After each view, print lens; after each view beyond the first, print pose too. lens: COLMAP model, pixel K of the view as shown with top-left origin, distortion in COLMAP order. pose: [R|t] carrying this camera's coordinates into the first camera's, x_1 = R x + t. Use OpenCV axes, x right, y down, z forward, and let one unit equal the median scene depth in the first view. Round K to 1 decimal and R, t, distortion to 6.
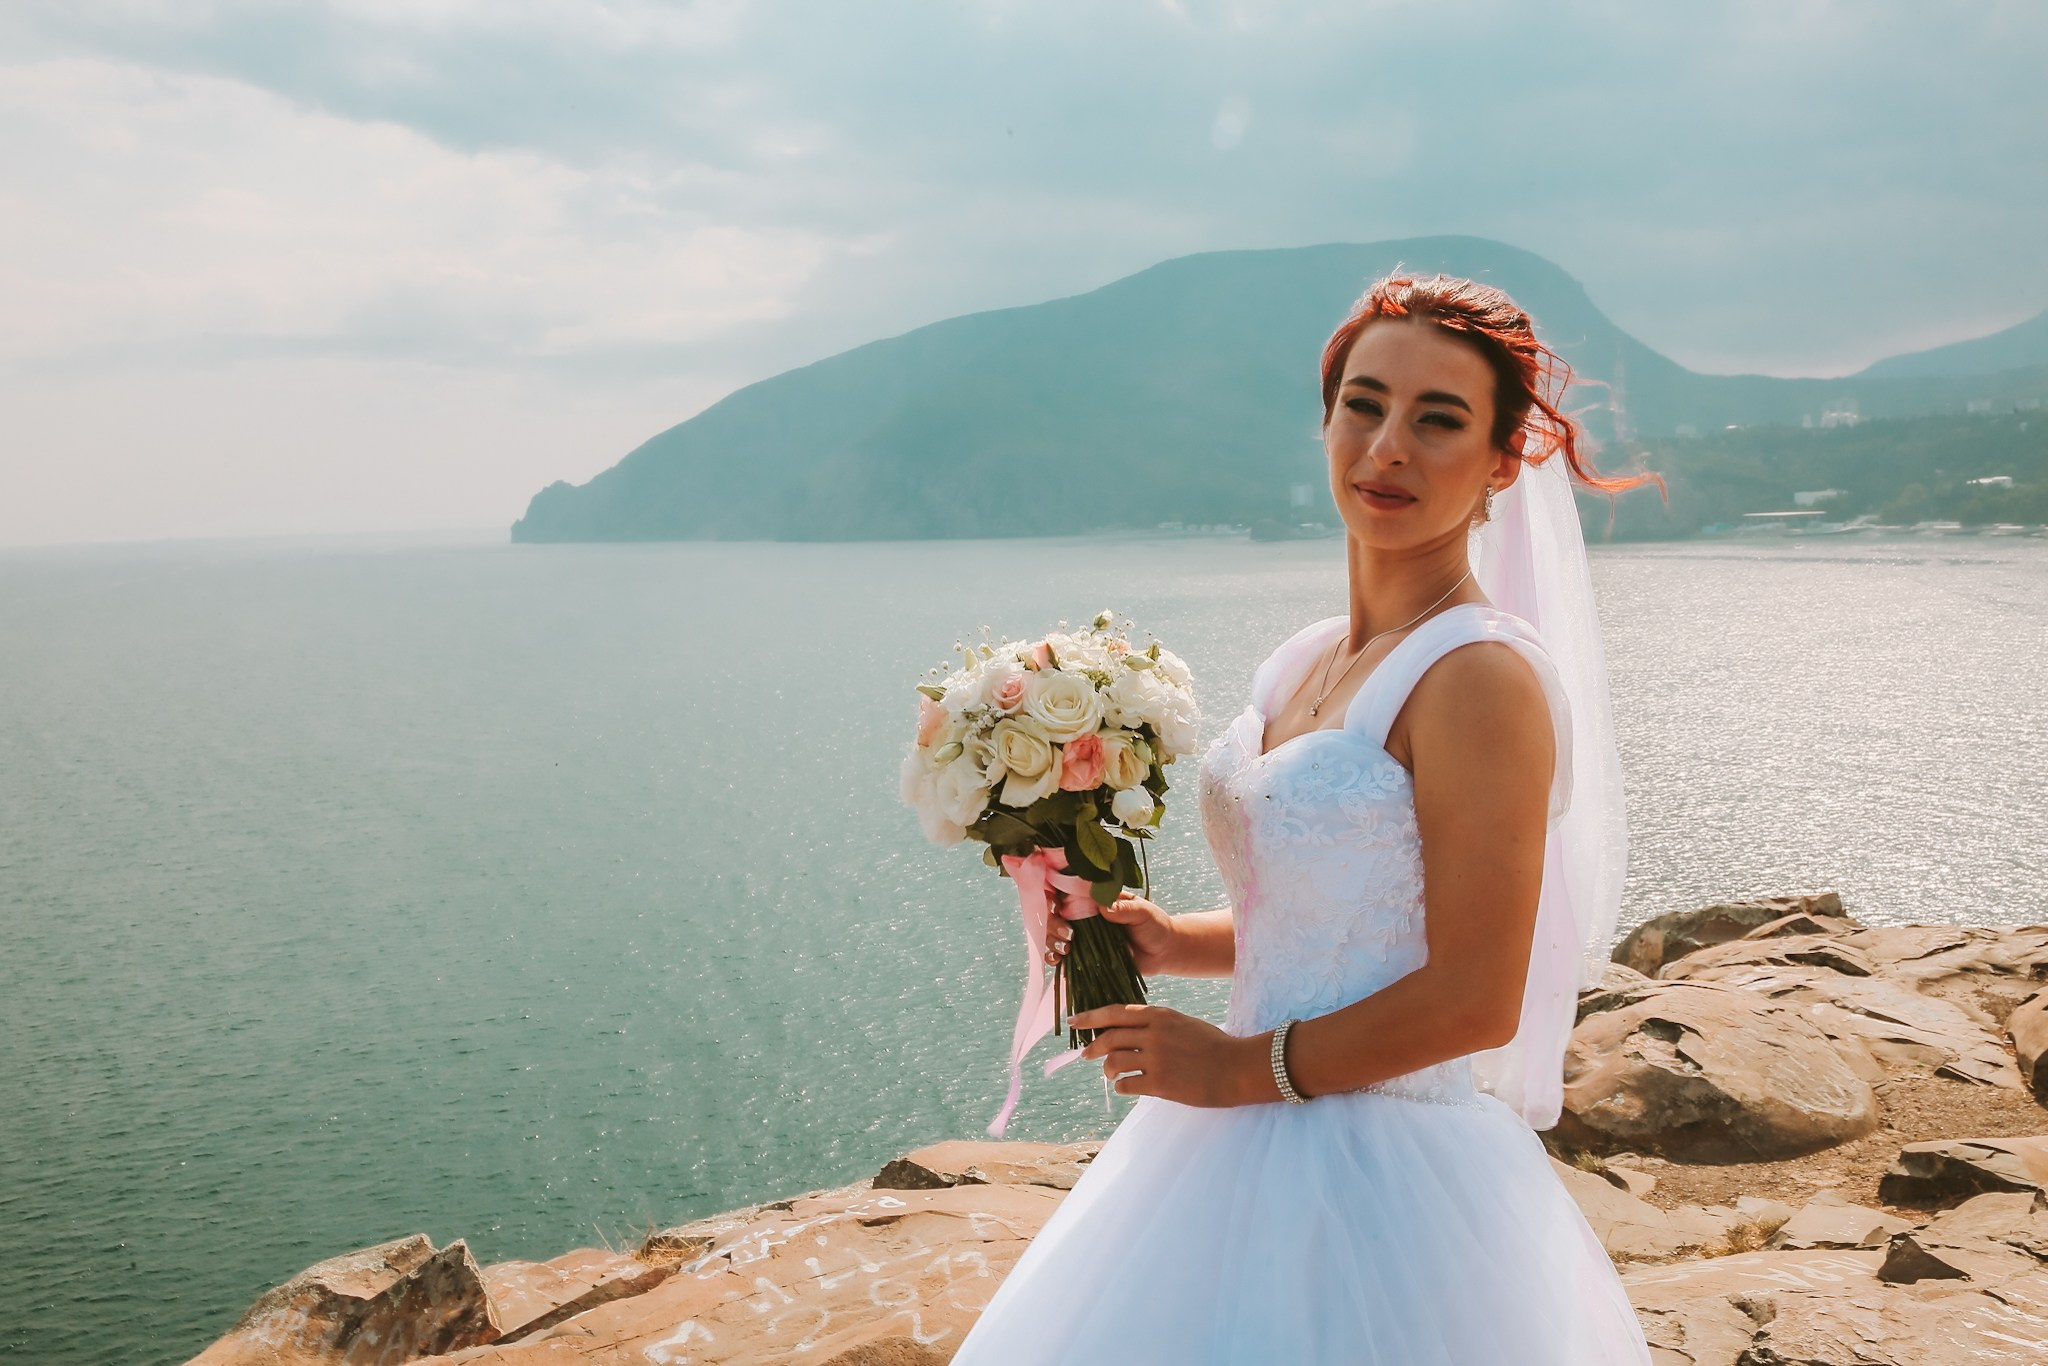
lens RADIAL K [[2096.5, 0, 1017.9], [0, 2096.5, 683.7], [0, 0, 1]] dist [-0.004867, 0.097737]
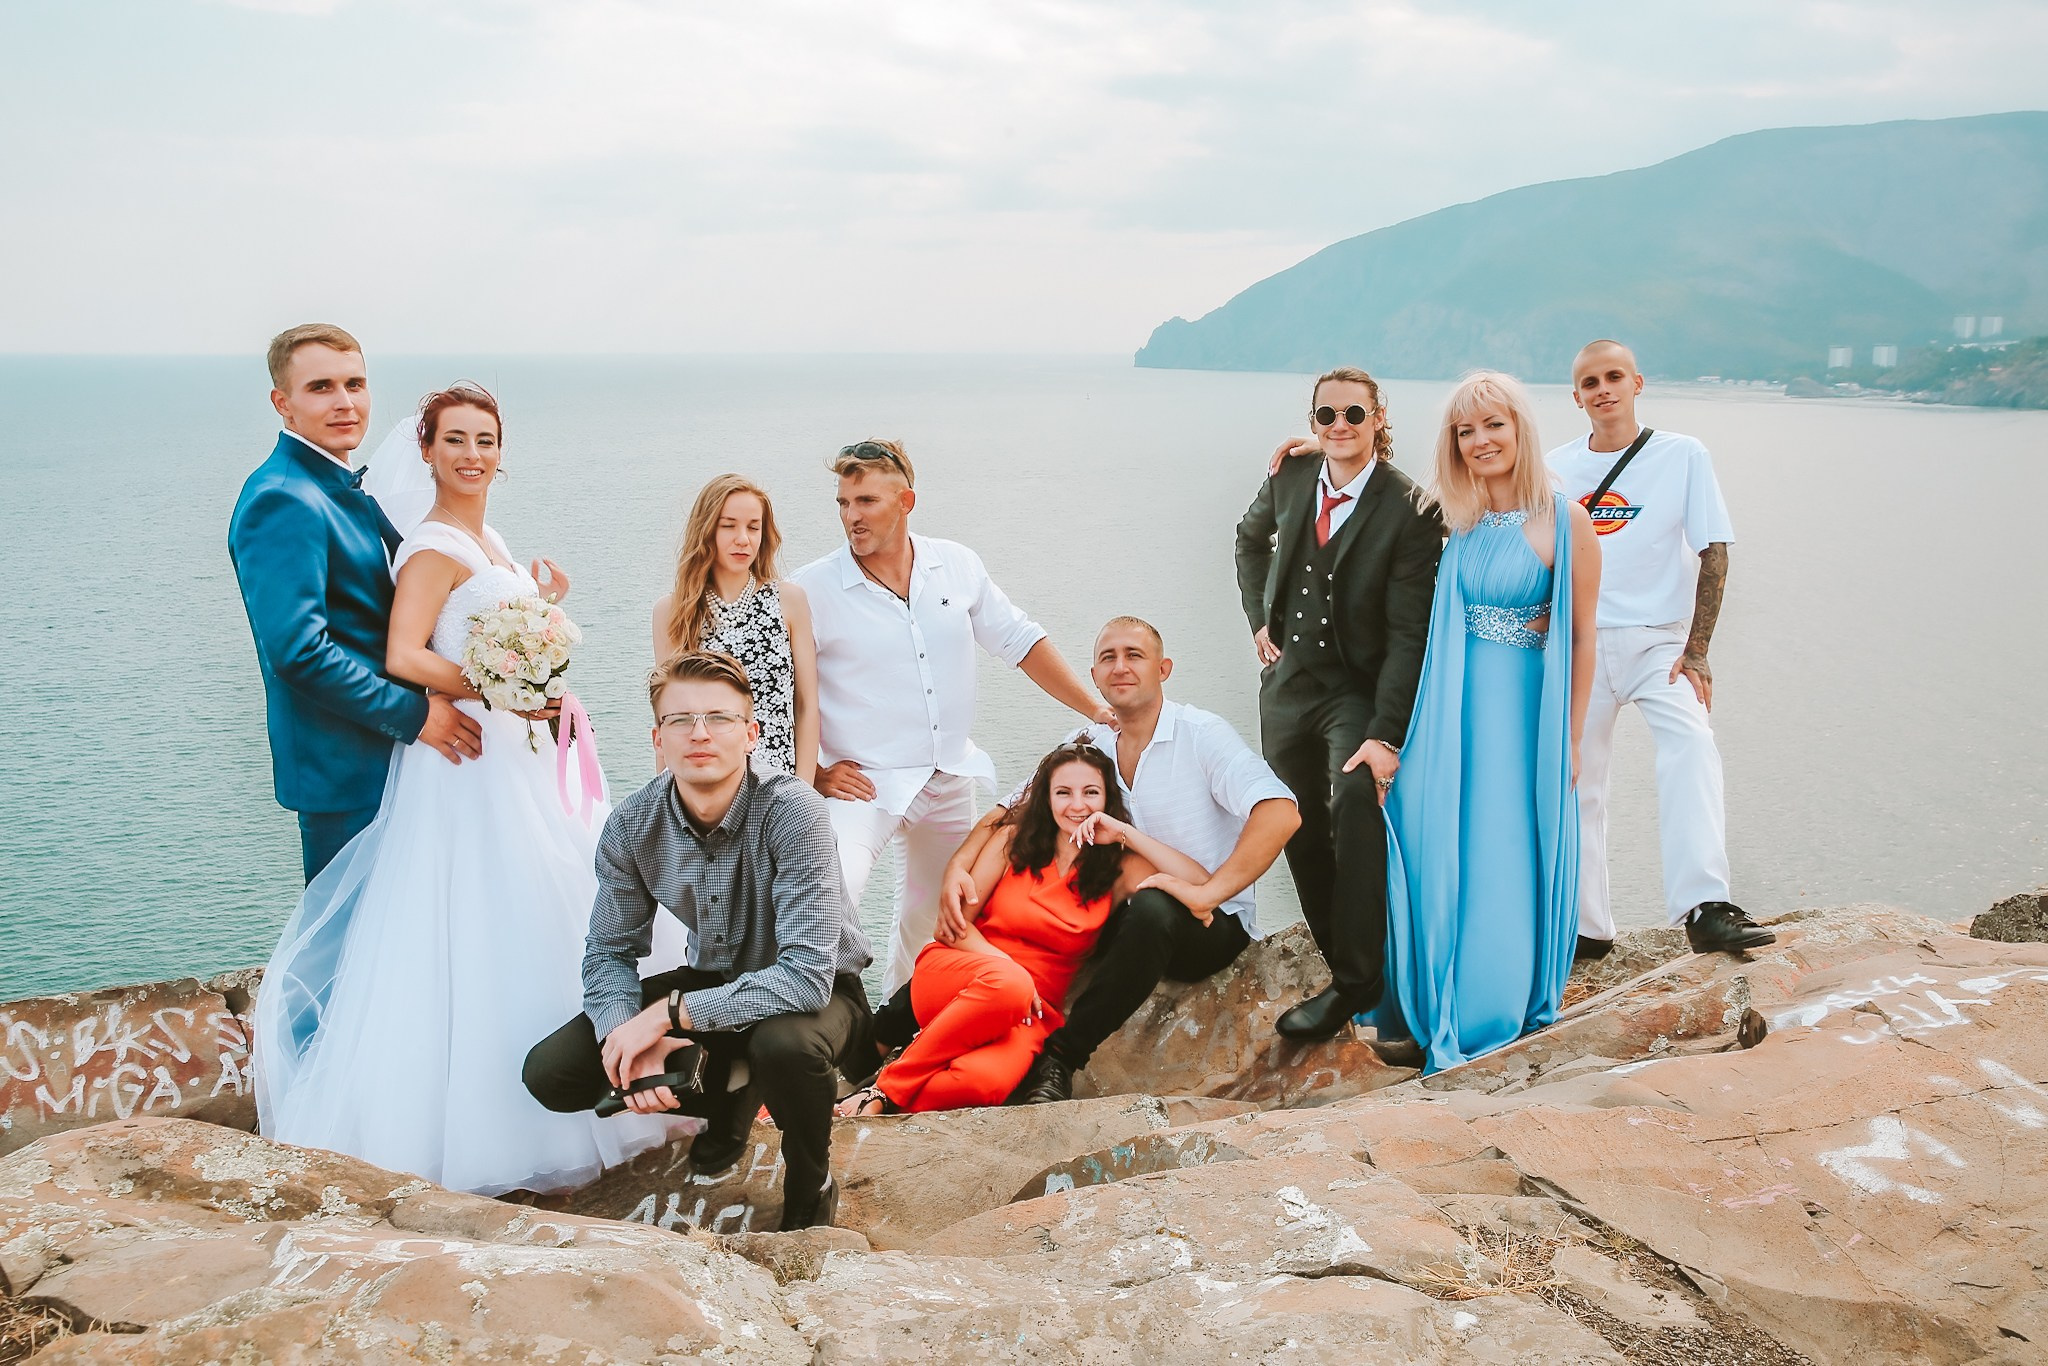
lens RADIAL K [[1738.5, 0, 1010.0], [0, 1738.5, 716.1], [0, 0, 1]] dist [-0.070424, 0.114282]
pose [[0.952346, 0.102483, -0.287286, -0.189579], [-0.064975, 0.988410, 0.137202, 0.107325], [0.298018, -0.111997, 0.947967, 0.363556]]
